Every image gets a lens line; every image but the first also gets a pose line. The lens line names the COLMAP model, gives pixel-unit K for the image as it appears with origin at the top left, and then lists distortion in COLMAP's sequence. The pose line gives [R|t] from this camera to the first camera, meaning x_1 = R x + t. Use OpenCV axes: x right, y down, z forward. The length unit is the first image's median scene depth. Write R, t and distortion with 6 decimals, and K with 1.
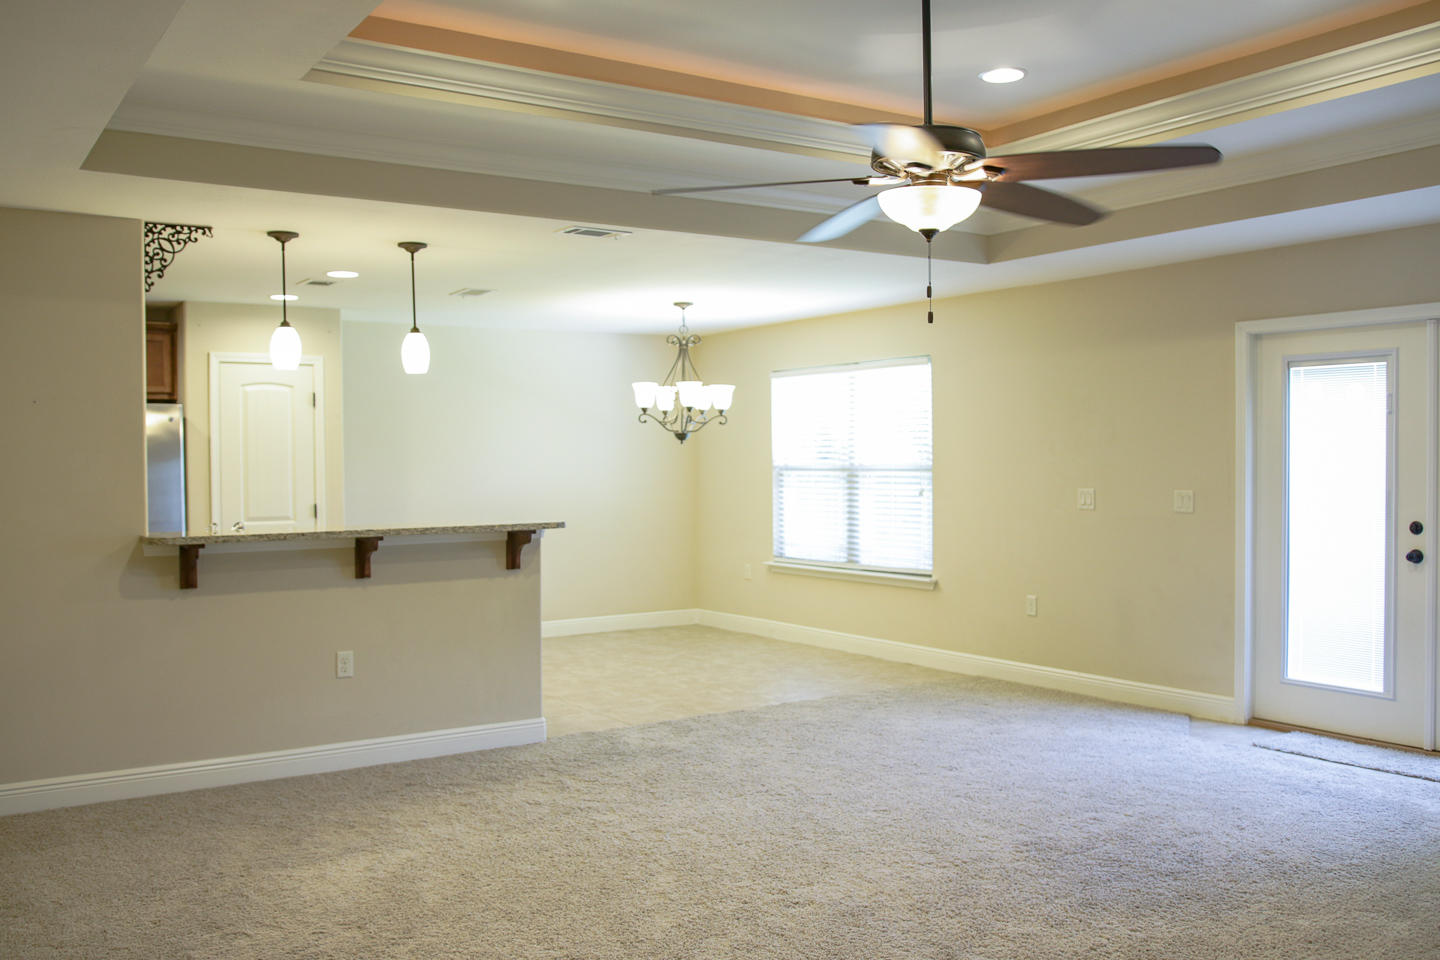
lens RADIAL K [[1288.2, 0, 741.7], [0, 1288.2, 479.6], [0, 0, 1]] dist [-0.079984, 0.015133]
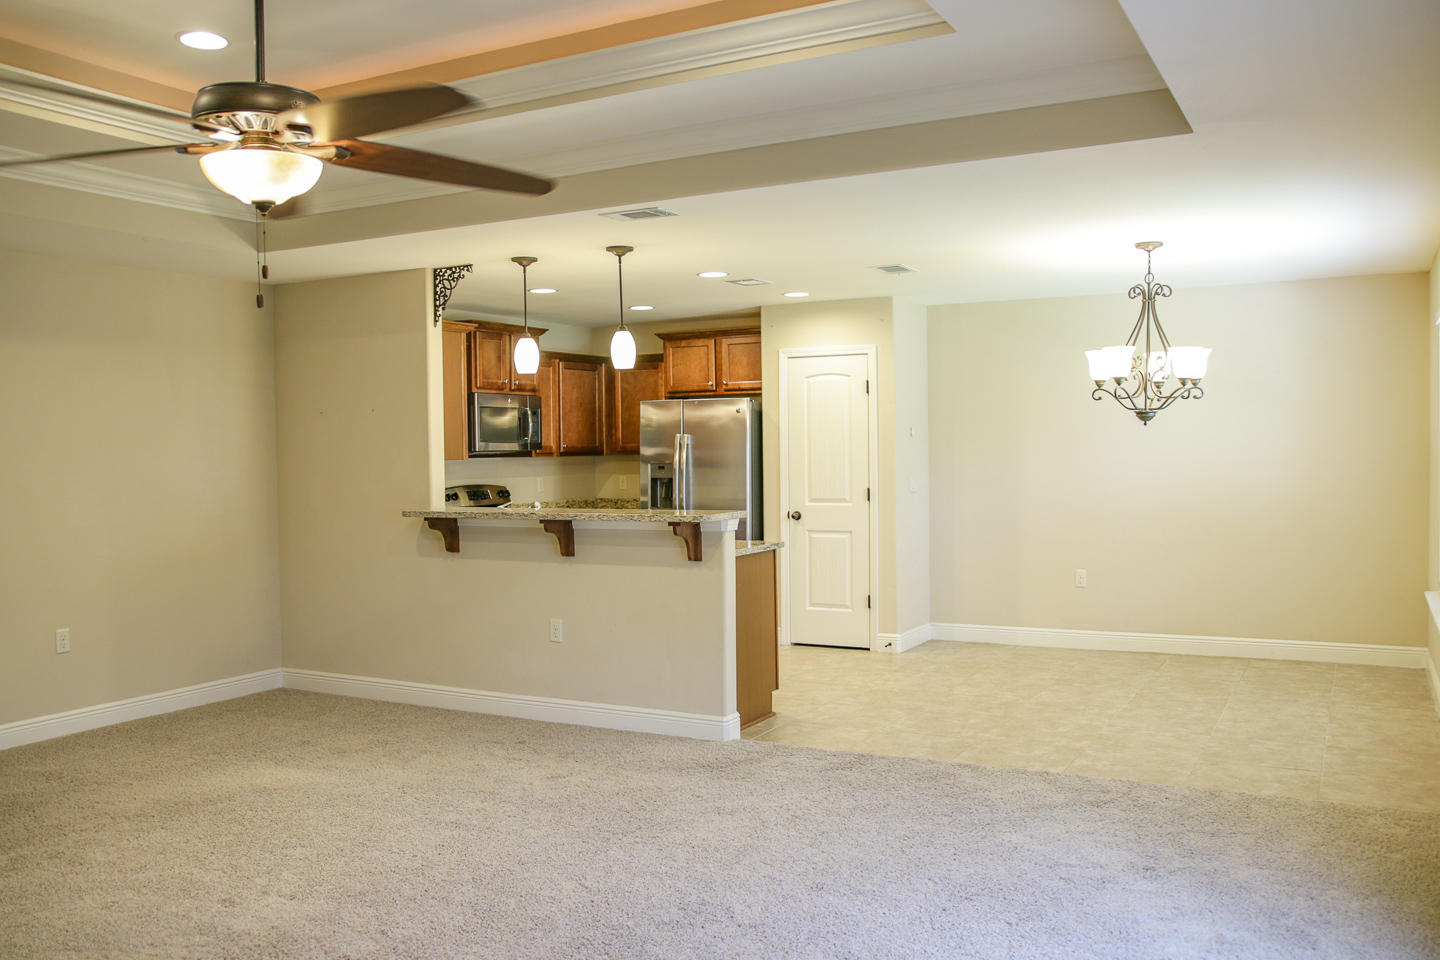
lens RADIAL K [[1253.4, 0, 720.0], [0, 1253.4, 480.0], [0, 0, 1]] dist [-0.084569, 0.057401]
pose [[0.447156, 0.026146, -0.894074, 0.761508], [-0.004195, 0.999623, 0.027134, -0.020823], [0.894446, -0.008383, 0.447097, 0.643872]]
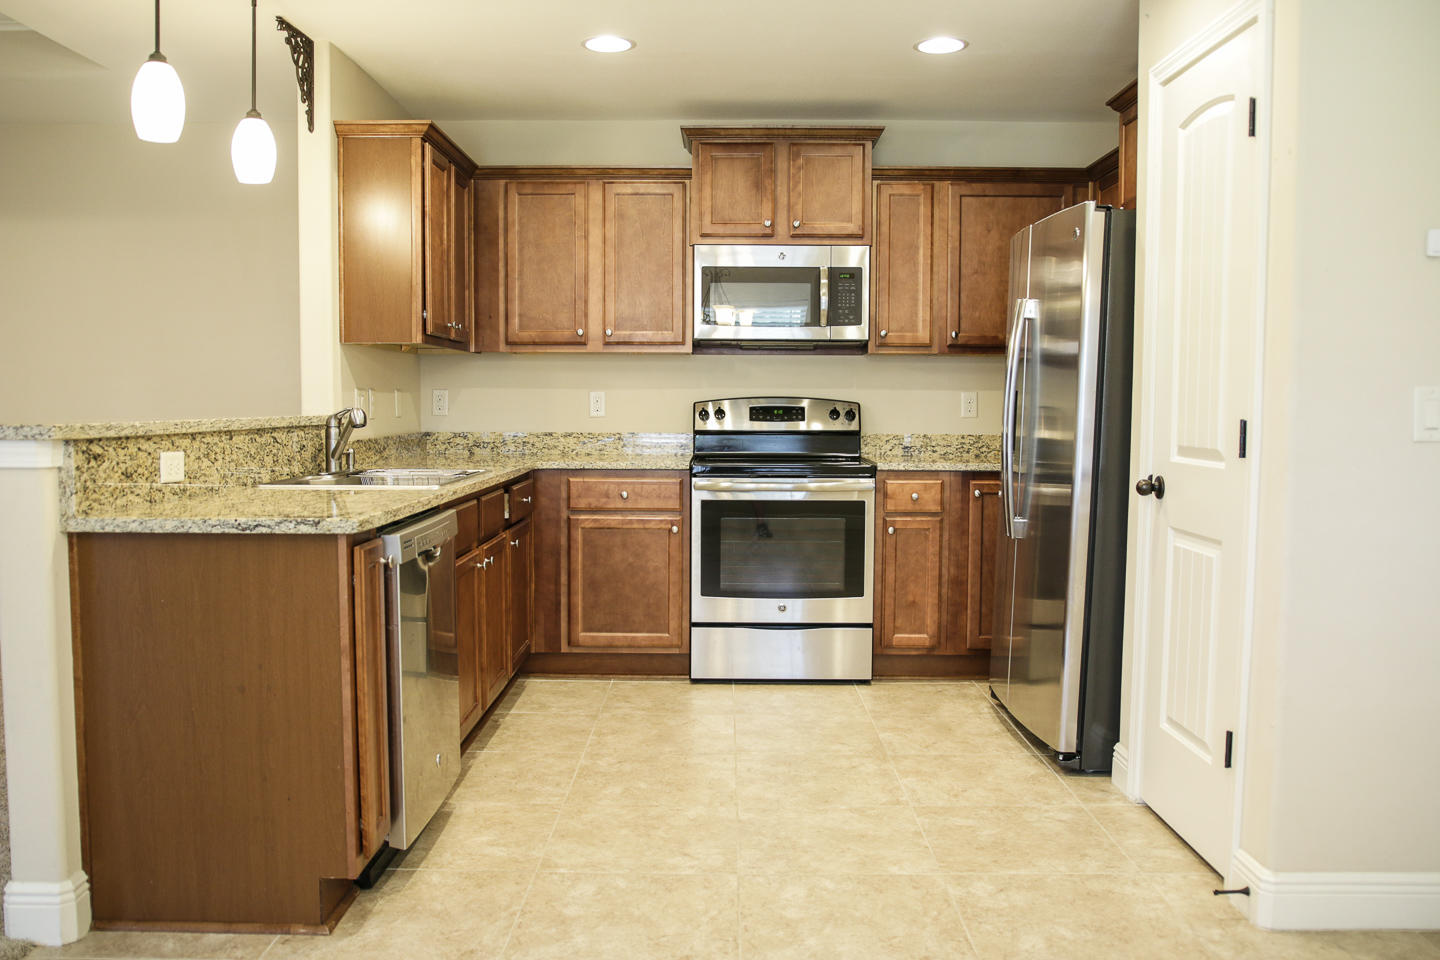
lens RADIAL K [[1189.4, 0, 720.0], [0, 1189.4, 480.0], [0, 0, 1]] dist [-0.081825, 0.059779]
pose [[-0.577932, 0.061139, -0.813792, 0.018542], [-0.013524, 0.996335, 0.084457, 0.015538], [0.815973, 0.059816, -0.574987, 1.564589]]
